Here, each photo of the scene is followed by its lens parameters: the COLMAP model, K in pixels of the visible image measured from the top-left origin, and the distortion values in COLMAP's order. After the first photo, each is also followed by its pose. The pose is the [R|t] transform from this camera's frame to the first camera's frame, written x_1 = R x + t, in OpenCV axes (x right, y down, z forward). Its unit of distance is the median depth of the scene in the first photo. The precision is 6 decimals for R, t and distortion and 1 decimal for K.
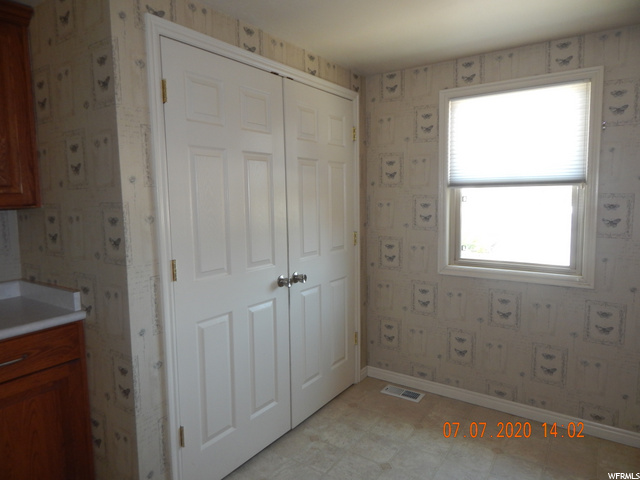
lens RADIAL K [[436.6, 0, 319.5], [0, 436.6, 236.3], [0, 0, 1]] dist [0.033831, -0.003321]
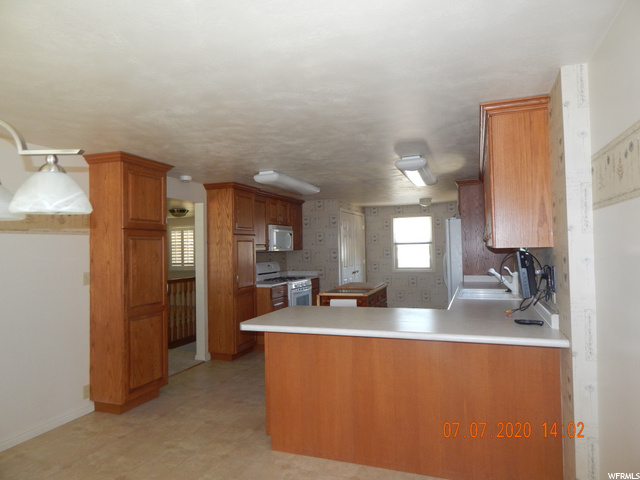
lens RADIAL K [[436.6, 0, 319.5], [0, 436.6, 236.3], [0, 0, 1]] dist [0.033831, -0.003321]
pose [[0.969192, 0.002287, 0.246295, -1.002424], [0.028845, 0.992022, -0.122717, 0.199686], [-0.244611, 0.126041, 0.961394, -1.902494]]
